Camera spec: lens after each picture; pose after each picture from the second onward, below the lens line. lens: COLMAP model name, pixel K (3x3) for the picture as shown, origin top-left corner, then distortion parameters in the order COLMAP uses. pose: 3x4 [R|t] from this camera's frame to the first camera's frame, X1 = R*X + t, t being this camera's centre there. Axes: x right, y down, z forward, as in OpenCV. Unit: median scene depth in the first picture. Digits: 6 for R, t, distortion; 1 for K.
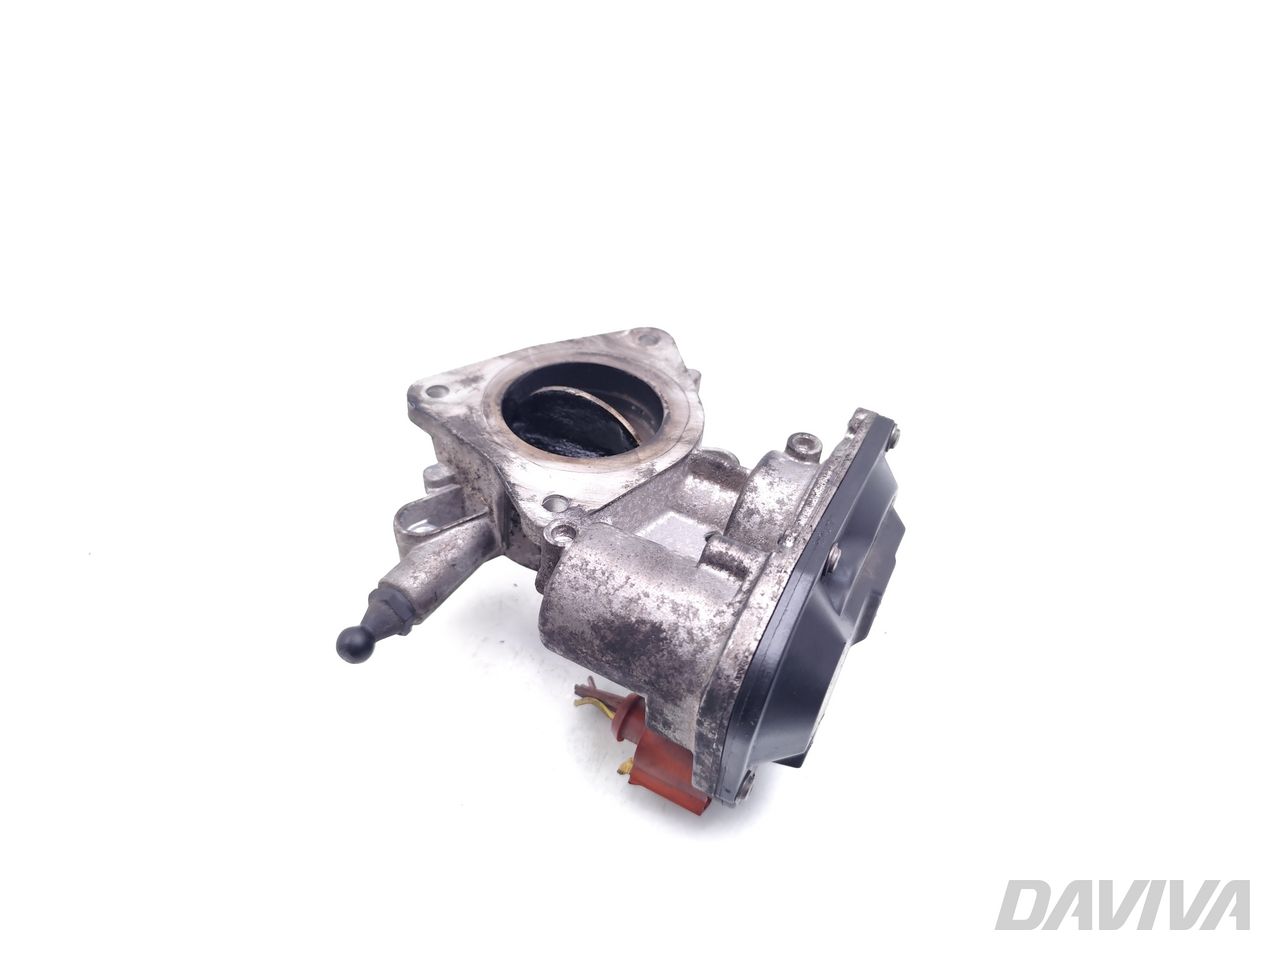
lens RADIAL K [[870.8, 0, 642.8], [0, 870.8, 482.4], [0, 0, 1]] dist [0.007115, 0.000469]
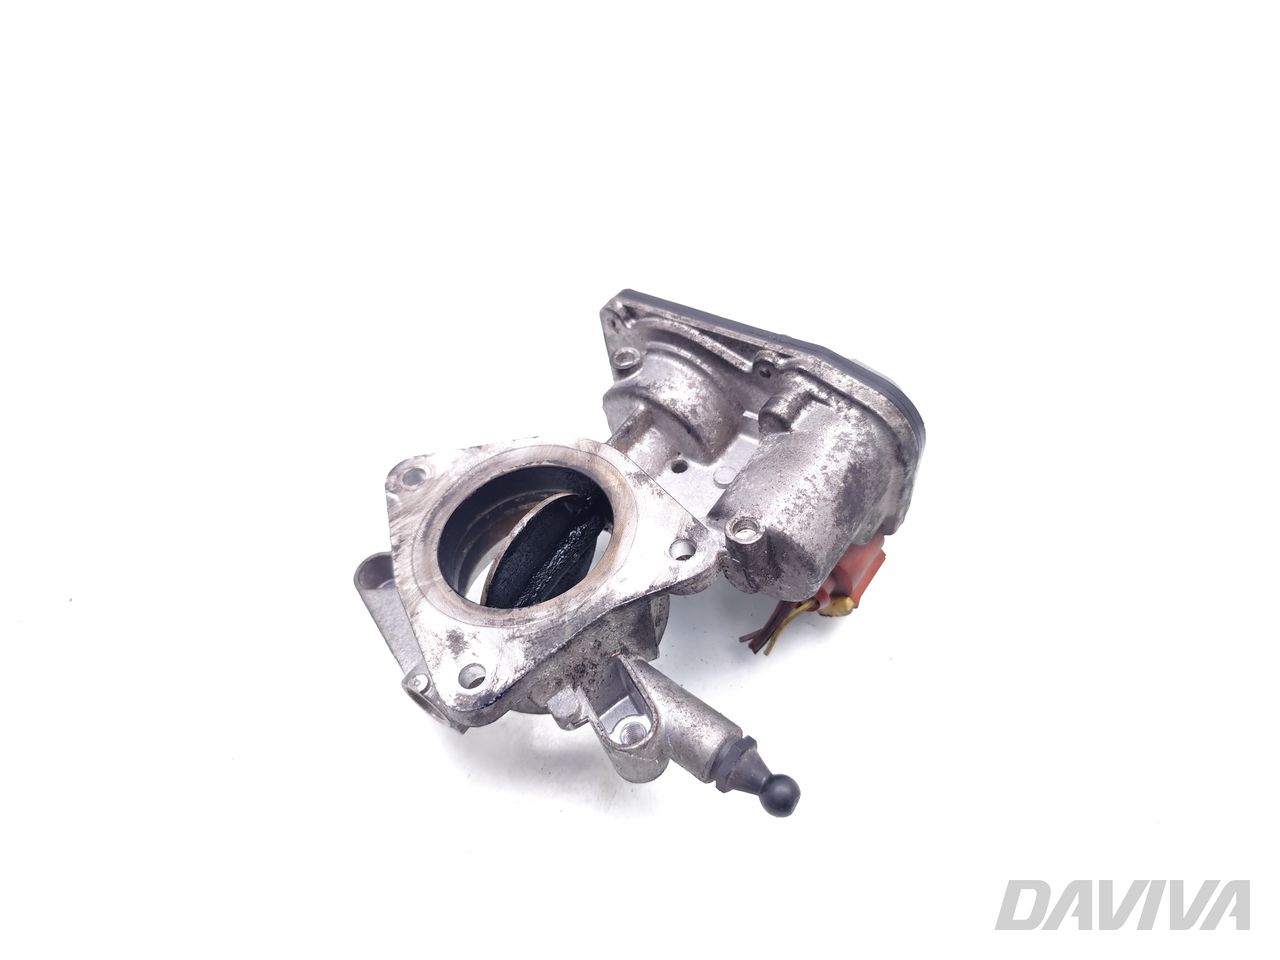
lens RADIAL K [[870.8, 0, 642.8], [0, 870.8, 482.4], [0, 0, 1]] dist [0.007115, 0.000469]
pose [[0.149802, -0.813790, 0.561520, -0.571902], [0.786908, 0.441981, 0.430615, -0.447576], [-0.598611, 0.377358, 0.706587, 0.301687]]
